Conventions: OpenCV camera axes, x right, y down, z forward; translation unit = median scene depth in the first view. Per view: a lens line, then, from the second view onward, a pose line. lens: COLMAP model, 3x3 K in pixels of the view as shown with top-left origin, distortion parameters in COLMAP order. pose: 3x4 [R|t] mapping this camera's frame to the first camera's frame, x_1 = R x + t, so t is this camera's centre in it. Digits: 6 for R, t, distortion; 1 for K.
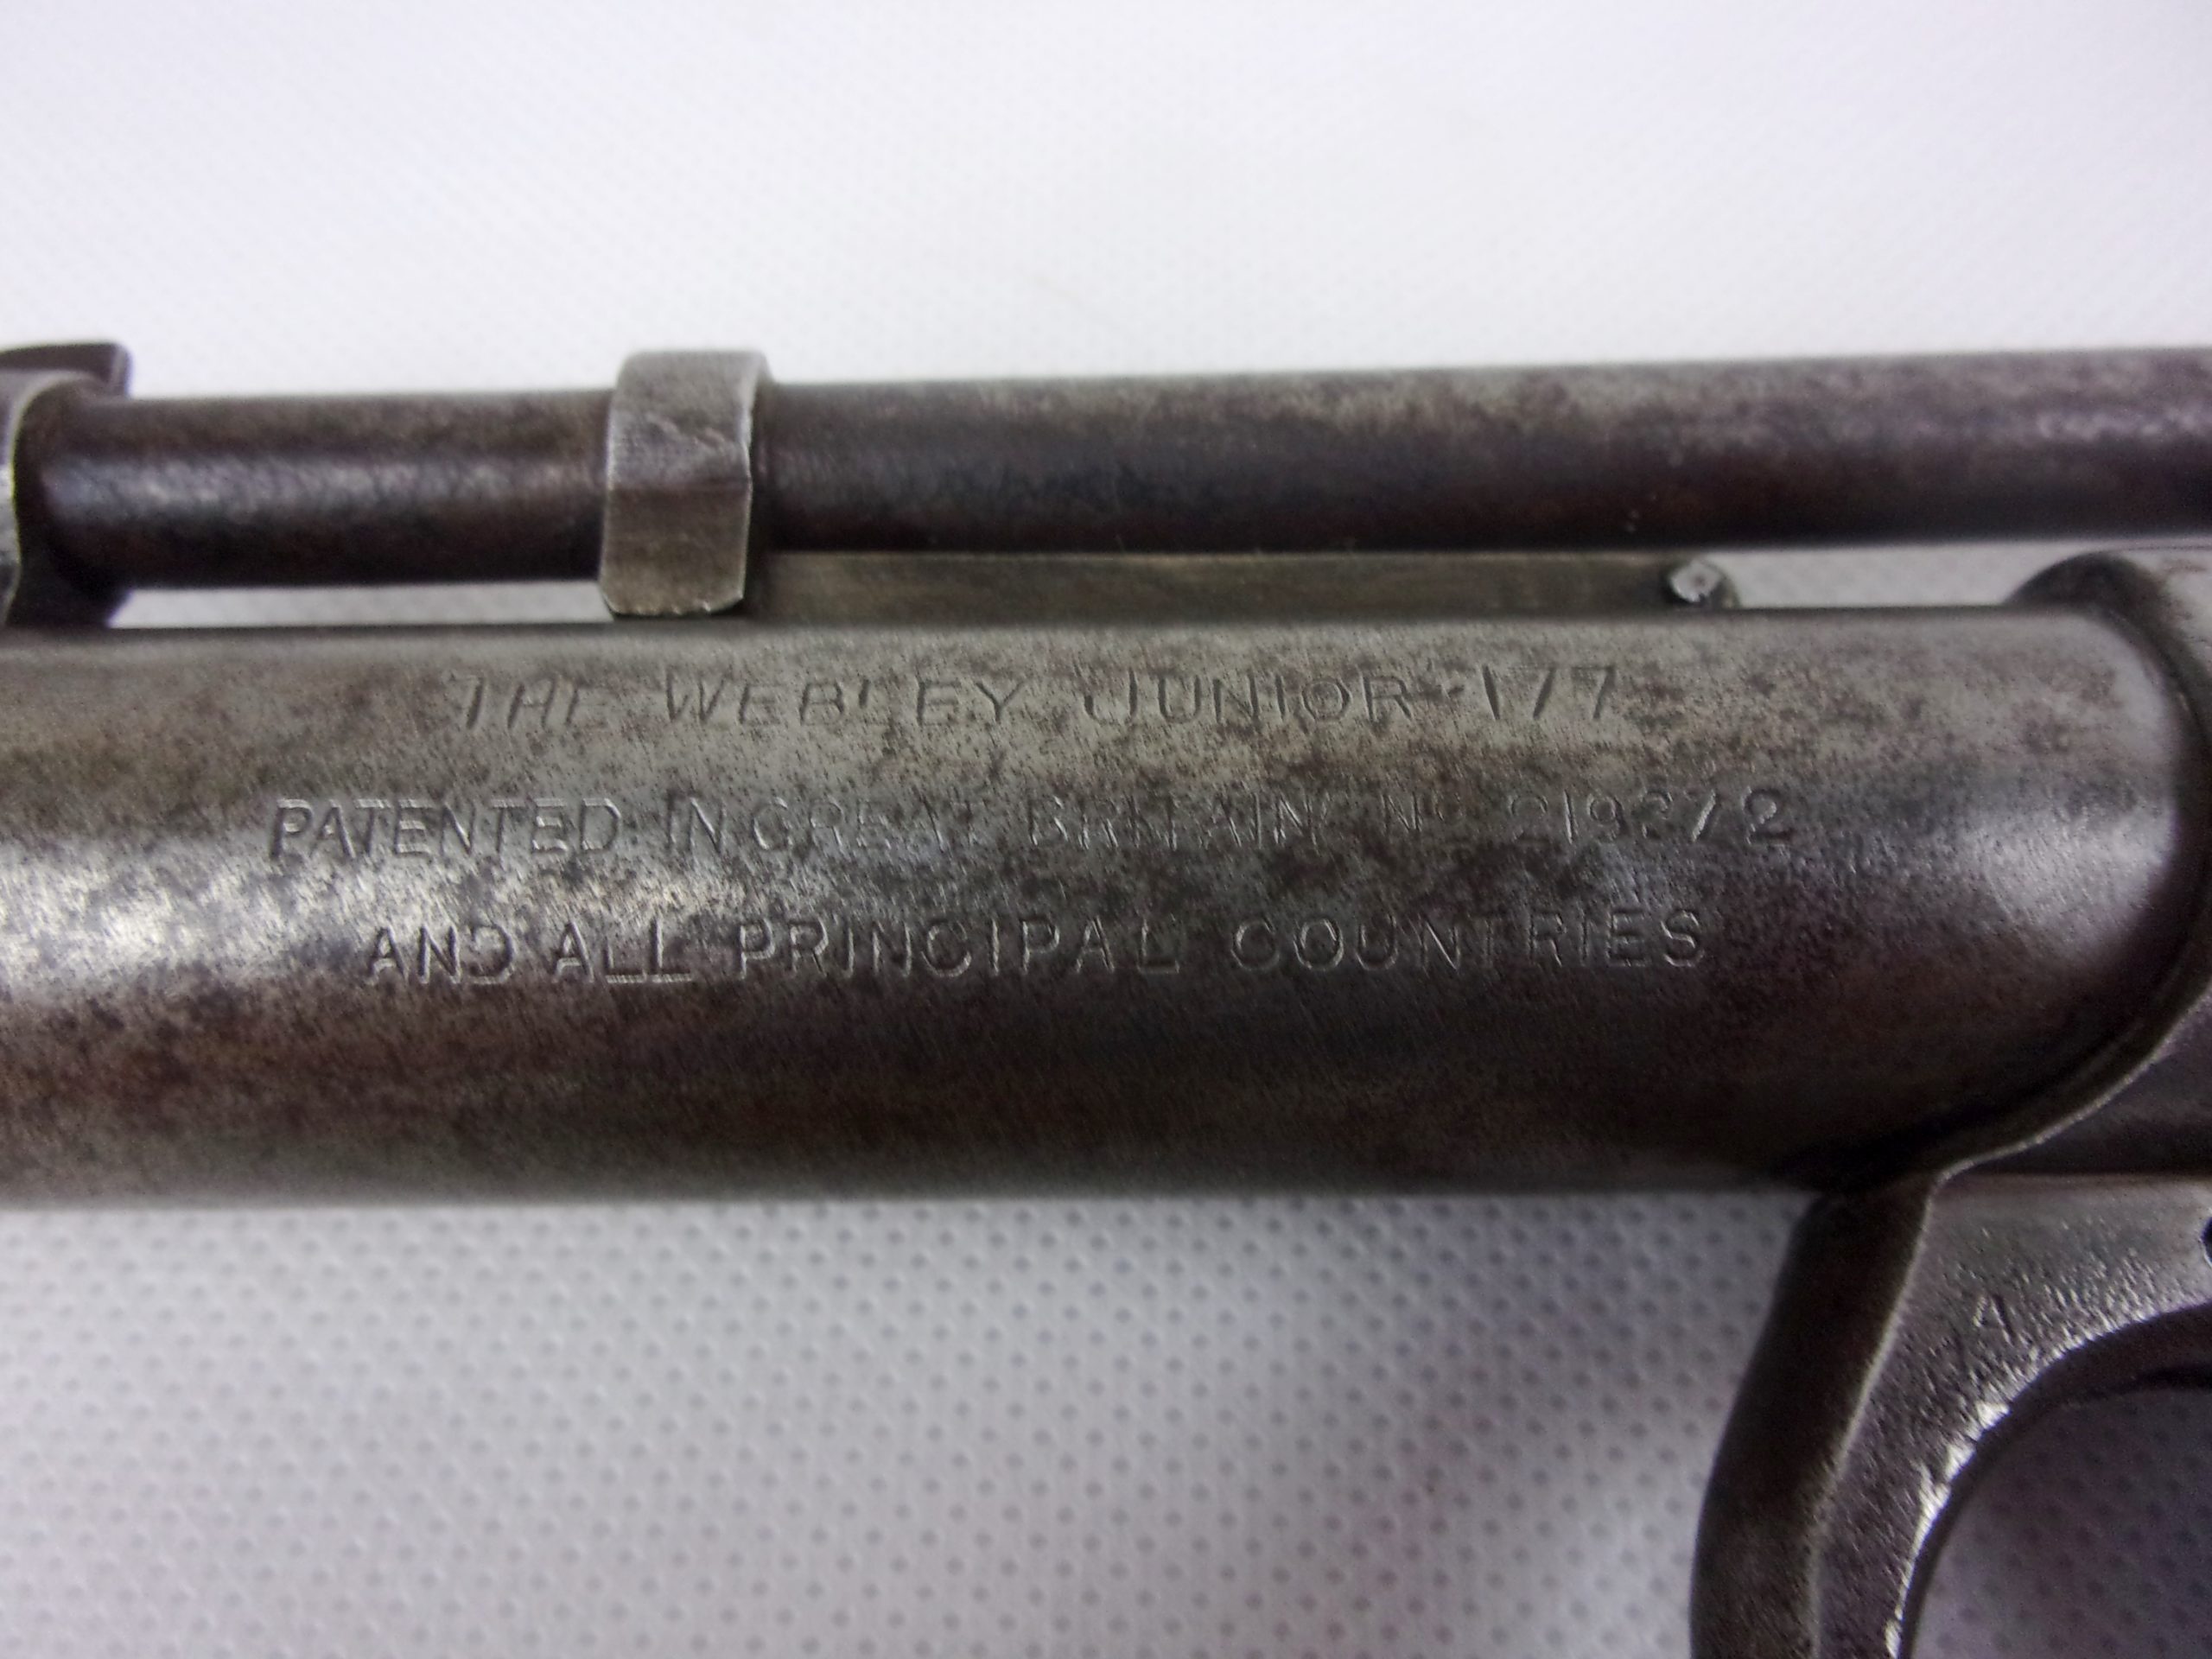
lens RADIAL K [[1806.8, 0, 1110.8], [0, 1806.8, 830.0], [0, 0, 1]] dist [-0.007149, -0.005333]
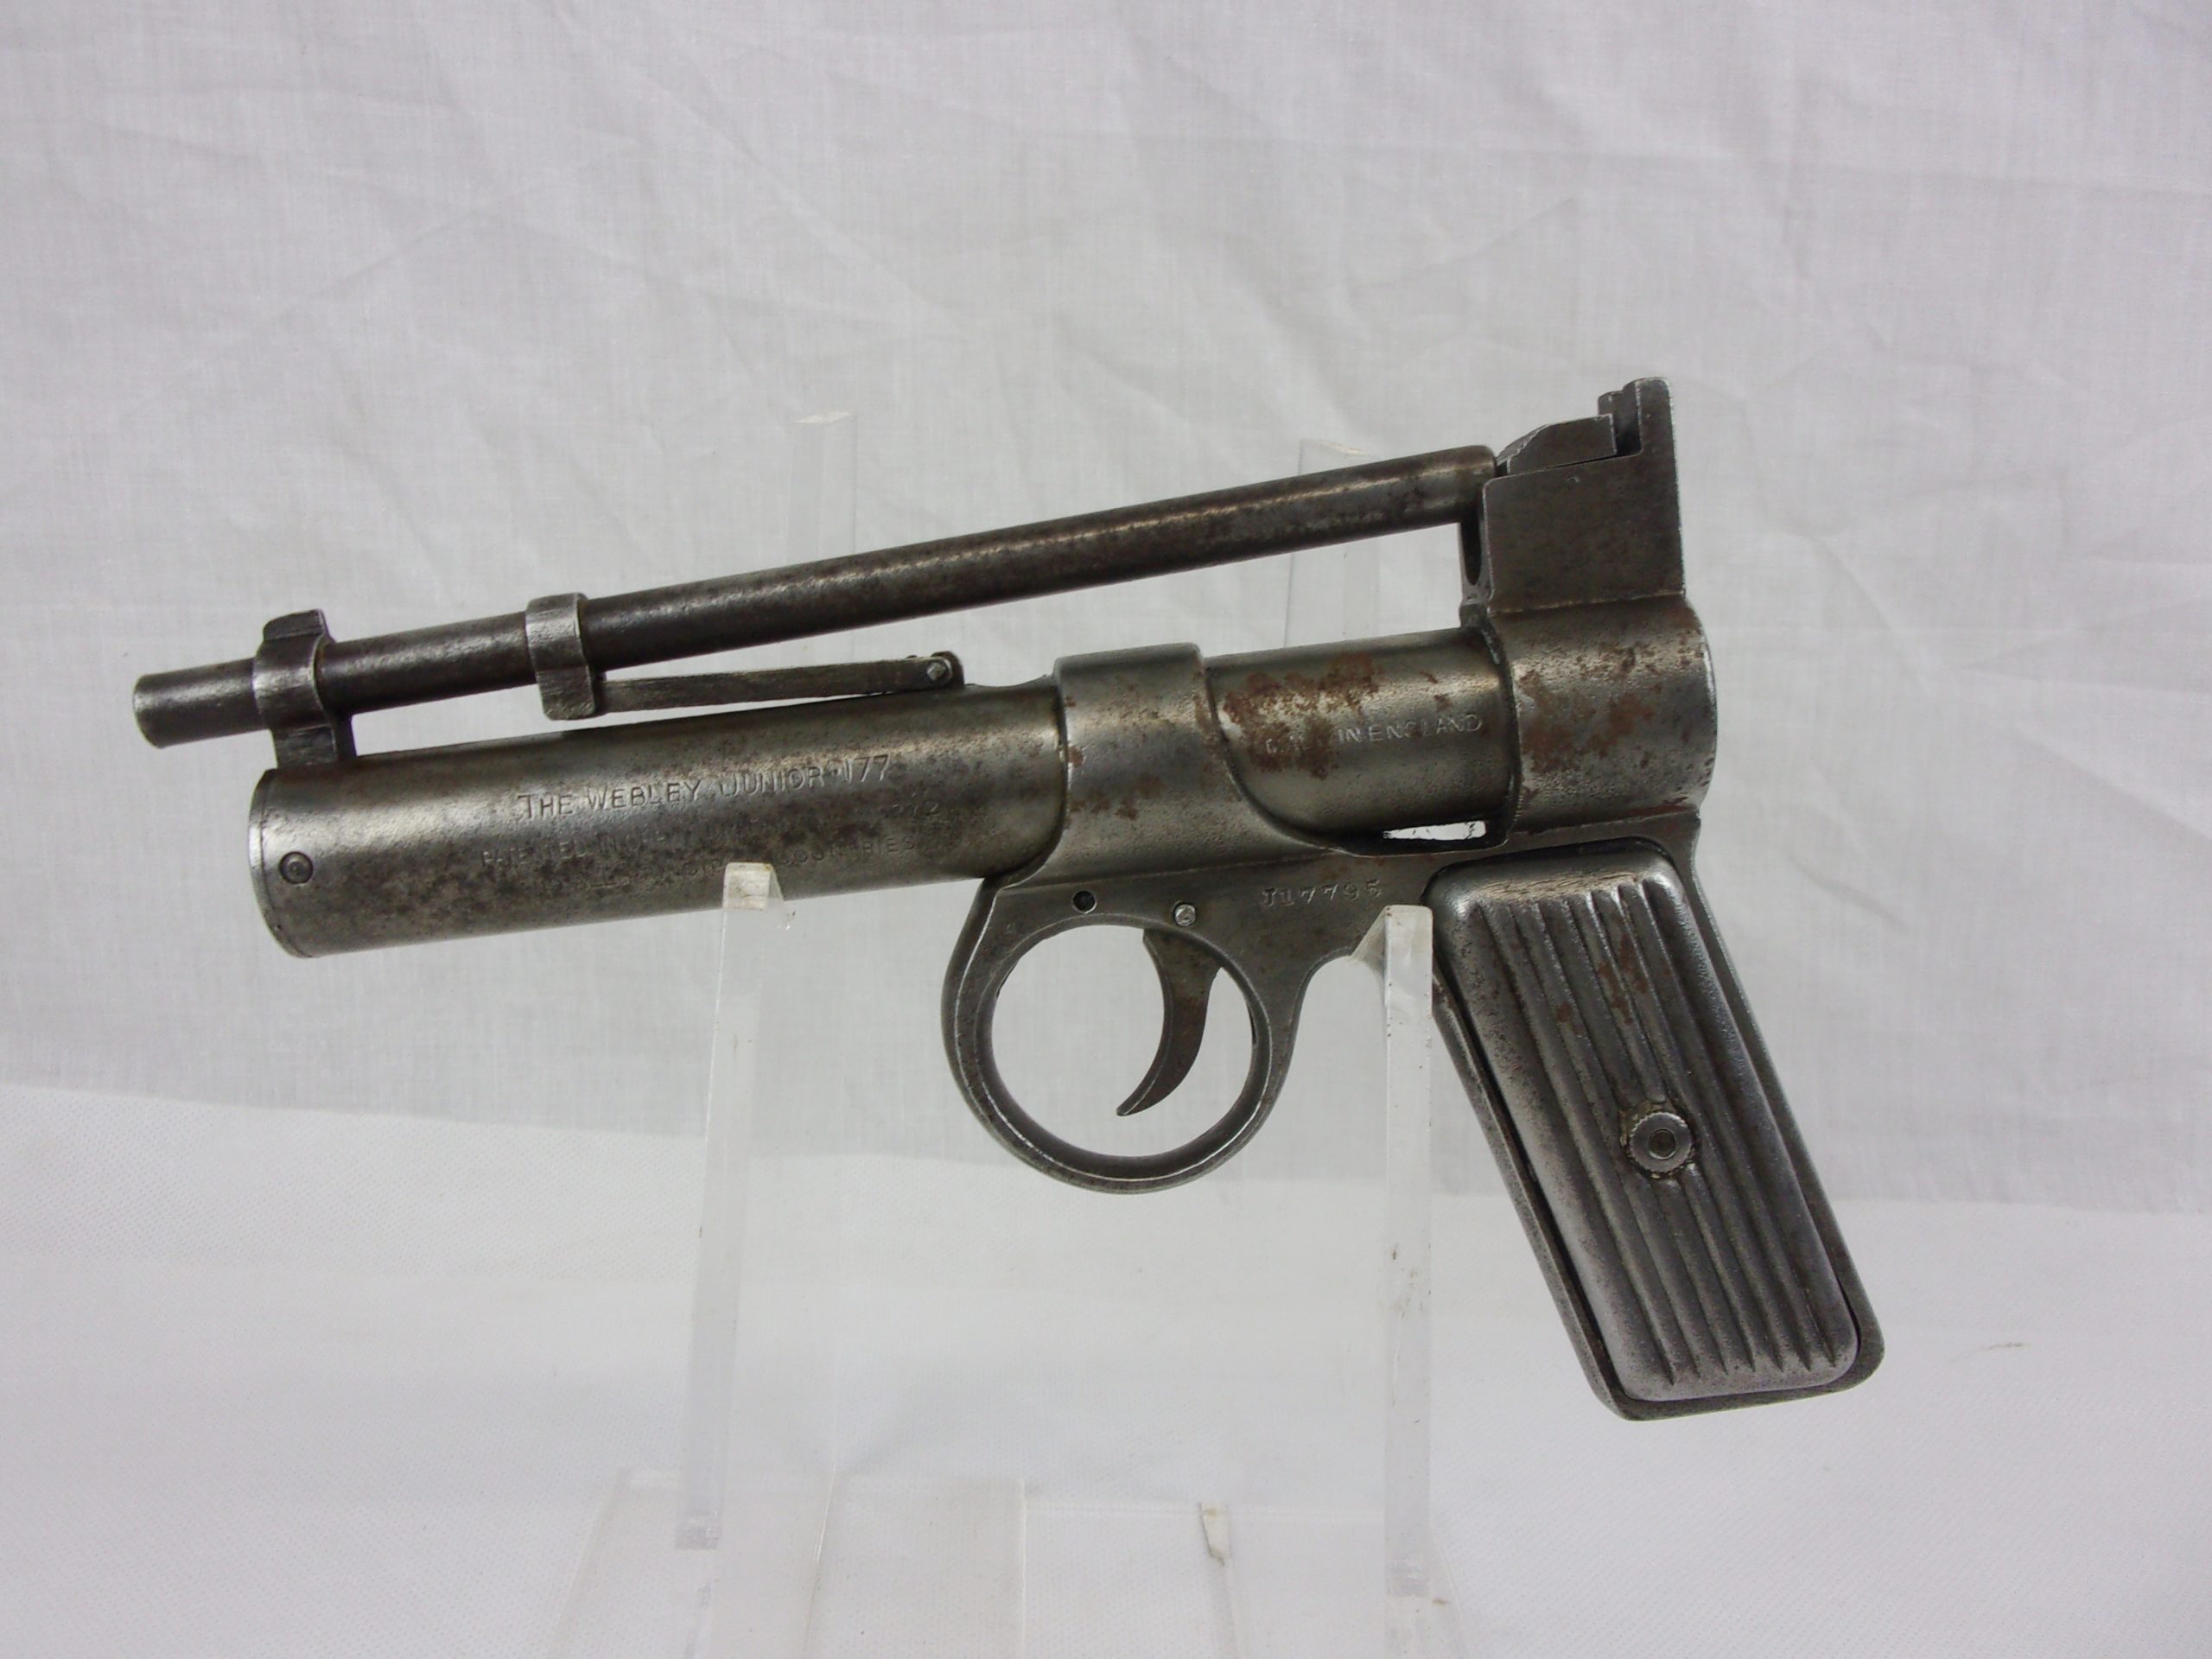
lens RADIAL K [[1830.3, 0, 1107.1], [0, 1830.3, 838.5], [0, 0, 1]] dist [-0.009001, -0.000866]
pose [[0.994381, -0.102848, 0.025066, 0.597319], [0.075642, 0.855990, 0.511429, -1.659086], [-0.074056, -0.506659, 0.858960, -1.947865]]
